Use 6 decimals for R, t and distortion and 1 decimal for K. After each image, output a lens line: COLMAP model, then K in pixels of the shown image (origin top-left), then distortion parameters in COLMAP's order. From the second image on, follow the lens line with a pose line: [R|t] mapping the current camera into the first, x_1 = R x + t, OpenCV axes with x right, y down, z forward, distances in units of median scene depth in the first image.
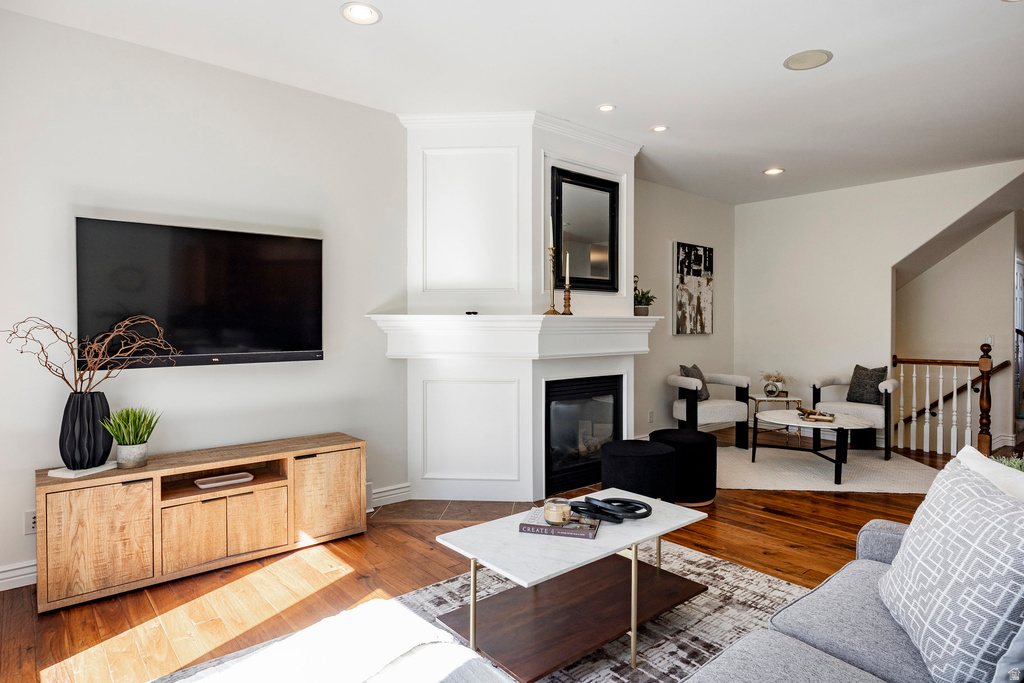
lens RADIAL K [[582.4, 0, 535.0], [0, 582.4, 333.2], [0, 0, 1]] dist [-0.003742, -0.000769]
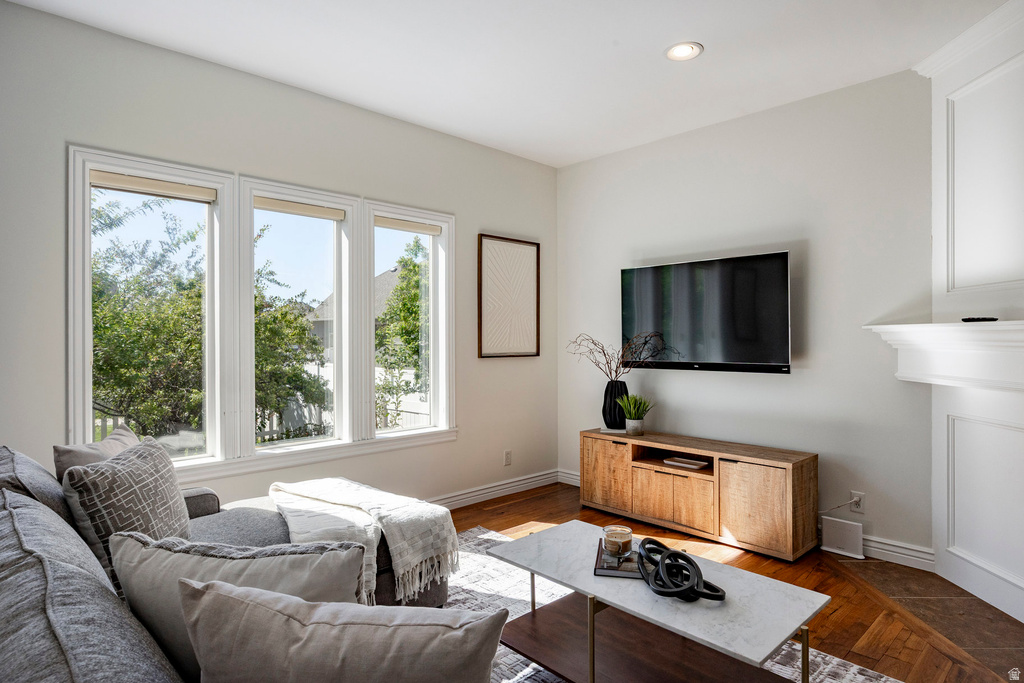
lens RADIAL K [[582.4, 0, 511.1], [0, 582.4, 343.7], [0, 0, 1]] dist [-0.003742, -0.000769]
pose [[0.016483, 0.006143, -0.999845, 0.645601], [-0.015419, 0.999864, 0.005889, -0.003491], [0.999745, 0.015320, 0.016575, 0.554372]]
